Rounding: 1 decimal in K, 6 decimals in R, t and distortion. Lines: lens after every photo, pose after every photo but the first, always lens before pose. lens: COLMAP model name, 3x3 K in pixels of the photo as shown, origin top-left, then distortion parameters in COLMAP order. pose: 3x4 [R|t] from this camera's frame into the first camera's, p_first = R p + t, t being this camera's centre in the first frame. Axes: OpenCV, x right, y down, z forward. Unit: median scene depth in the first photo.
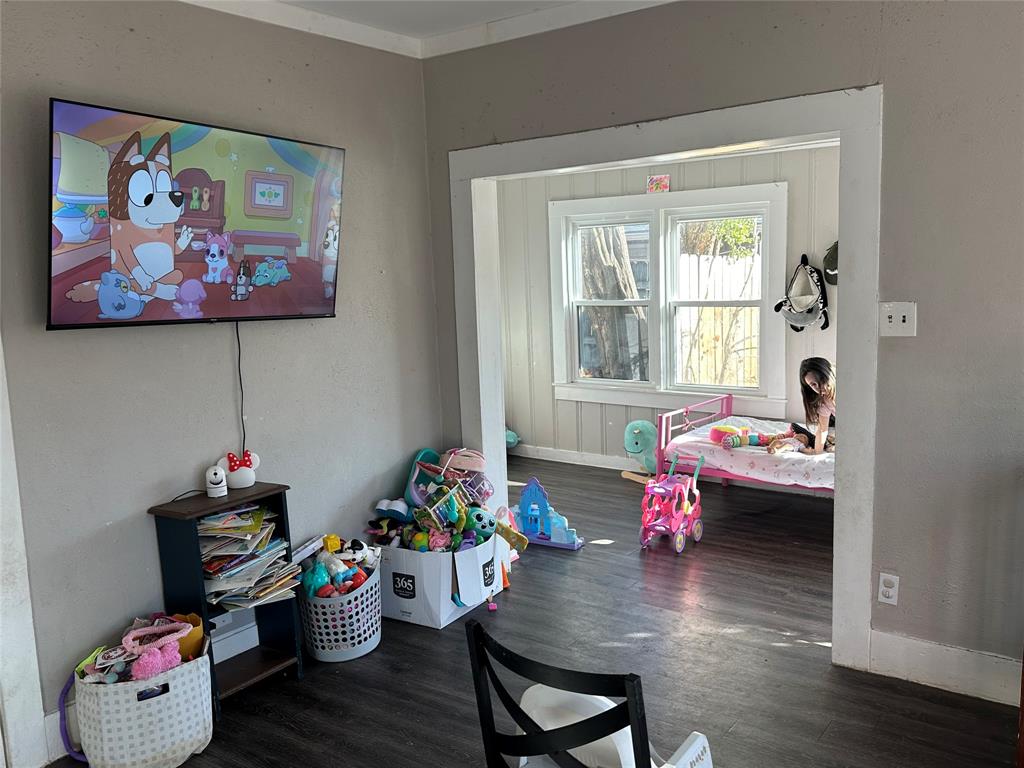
lens RADIAL K [[859.4, 0, 510.9], [0, 859.4, 388.2], [0, 0, 1]] dist [0.018407, 0.011834]
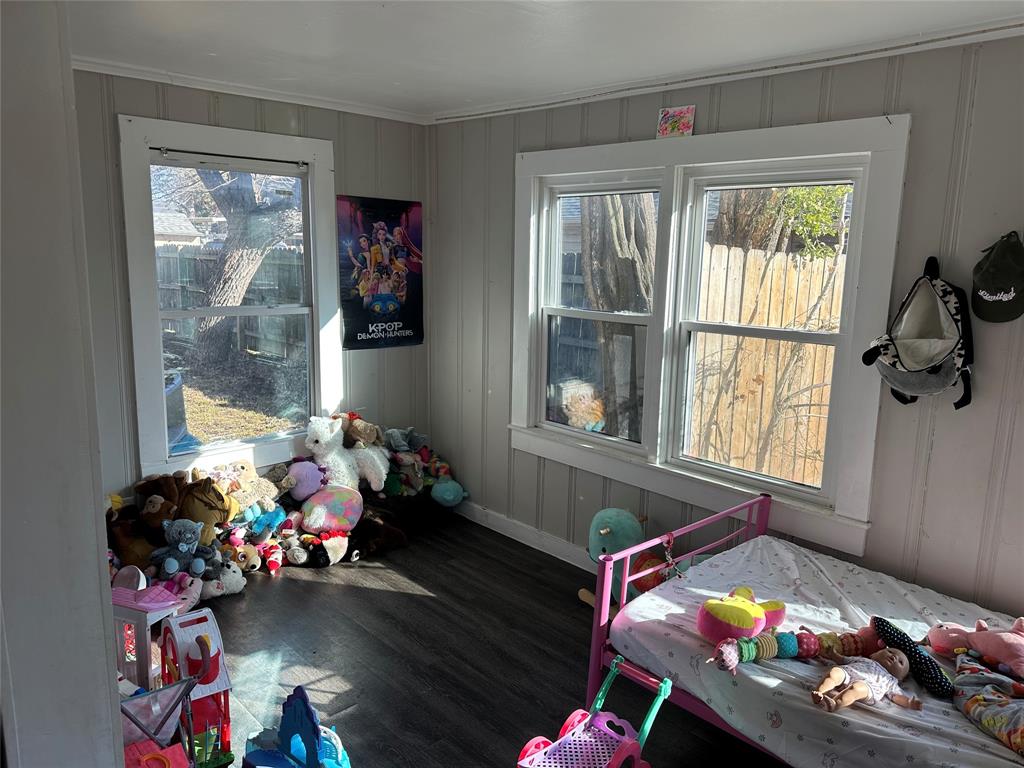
lens RADIAL K [[735.2, 0, 511.6], [0, 735.2, 379.3], [0, 0, 1]] dist [0.000585, -0.020111]
pose [[0.986481, 0.085833, -0.139600, 0.142788], [-0.081707, 0.996040, 0.035036, -0.069230], [0.142055, -0.023156, 0.989588, 0.473042]]
